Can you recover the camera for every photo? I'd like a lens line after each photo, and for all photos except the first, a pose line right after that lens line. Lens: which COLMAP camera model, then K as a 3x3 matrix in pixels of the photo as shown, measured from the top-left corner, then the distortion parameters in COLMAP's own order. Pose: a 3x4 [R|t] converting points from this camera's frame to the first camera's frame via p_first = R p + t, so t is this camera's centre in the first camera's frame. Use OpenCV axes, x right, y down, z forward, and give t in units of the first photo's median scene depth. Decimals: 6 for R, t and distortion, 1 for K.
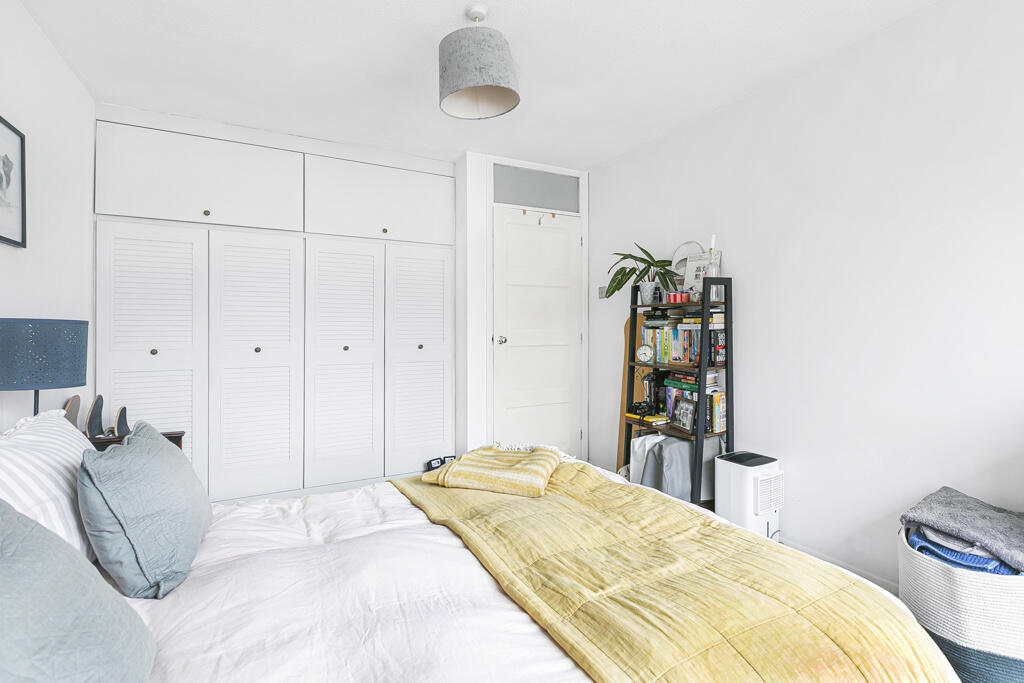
lens RADIAL K [[459.3, 0, 545.5], [0, 459.3, 328.3], [0, 0, 1]] dist [0.002554, -0.001607]
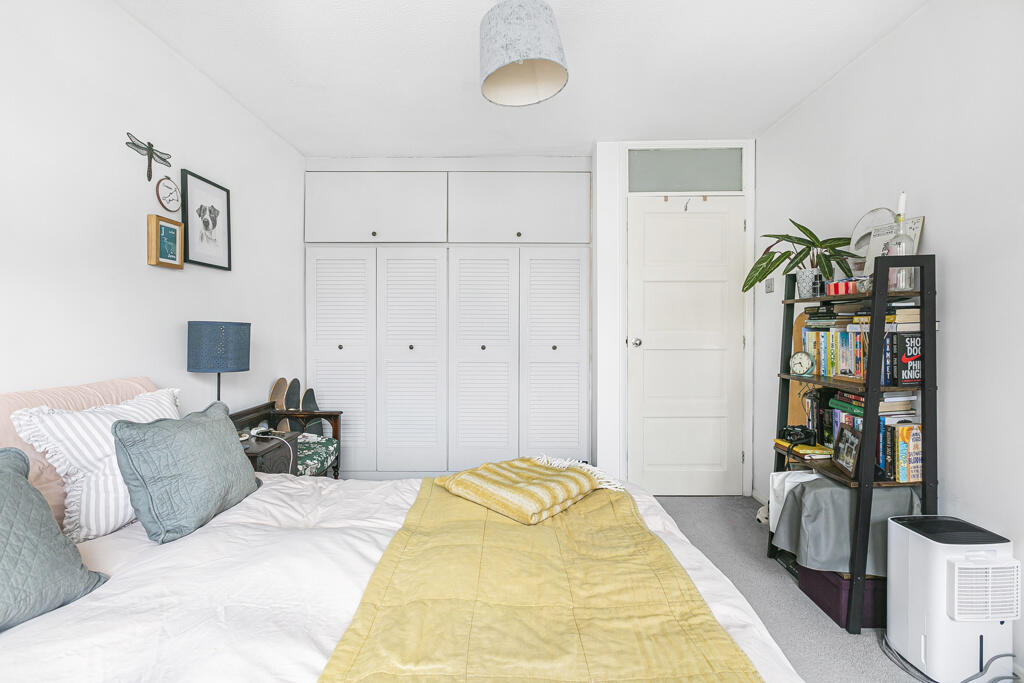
lens RADIAL K [[459.3, 0, 511.6], [0, 459.3, 335.1], [0, 0, 1]] dist [0.002554, -0.001607]
pose [[0.876343, 0.009119, -0.481602, 0.177567], [-0.003114, 0.999907, 0.013266, -0.000331], [0.481678, -0.010126, 0.876290, 0.111108]]
